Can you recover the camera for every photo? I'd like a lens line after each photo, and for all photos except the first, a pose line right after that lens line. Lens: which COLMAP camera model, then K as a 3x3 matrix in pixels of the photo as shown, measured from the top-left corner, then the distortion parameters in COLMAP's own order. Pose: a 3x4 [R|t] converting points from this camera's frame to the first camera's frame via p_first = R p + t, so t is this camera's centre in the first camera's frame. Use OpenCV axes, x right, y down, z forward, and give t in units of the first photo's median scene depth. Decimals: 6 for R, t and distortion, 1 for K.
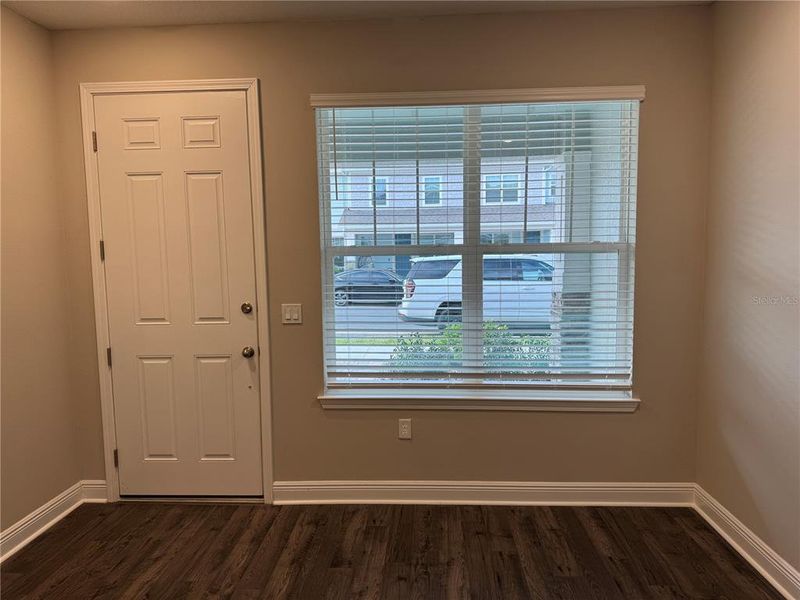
lens RADIAL K [[567.0, 0, 401.2], [0, 567.0, 303.6], [0, 0, 1]] dist [0.092849, -0.137822]
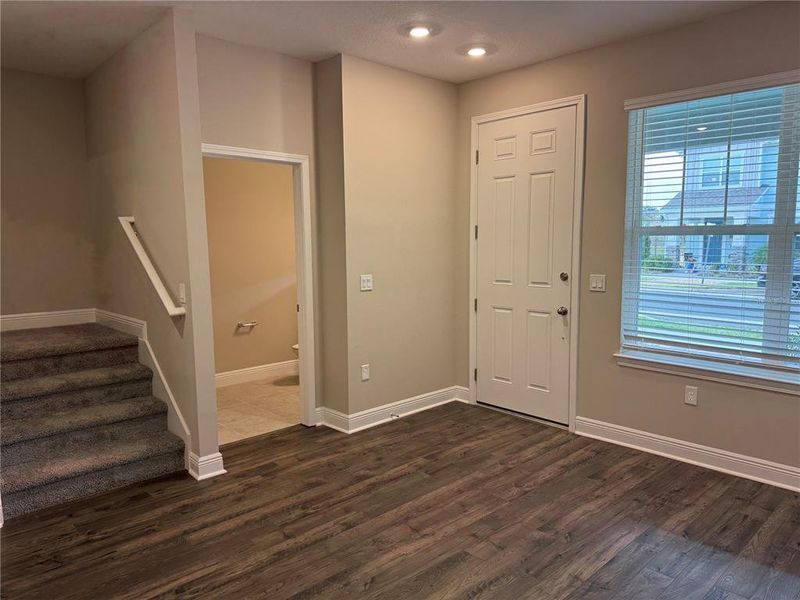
lens RADIAL K [[570.5, 0, 401.8], [0, 570.5, 311.7], [0, 0, 1]] dist [0.042787, 0.002299]
pose [[0.726334, 0.097278, -0.680424, 0.348895], [-0.070515, 0.995257, 0.067016, 0.026330], [0.683715, -0.000696, 0.729748, -0.191174]]
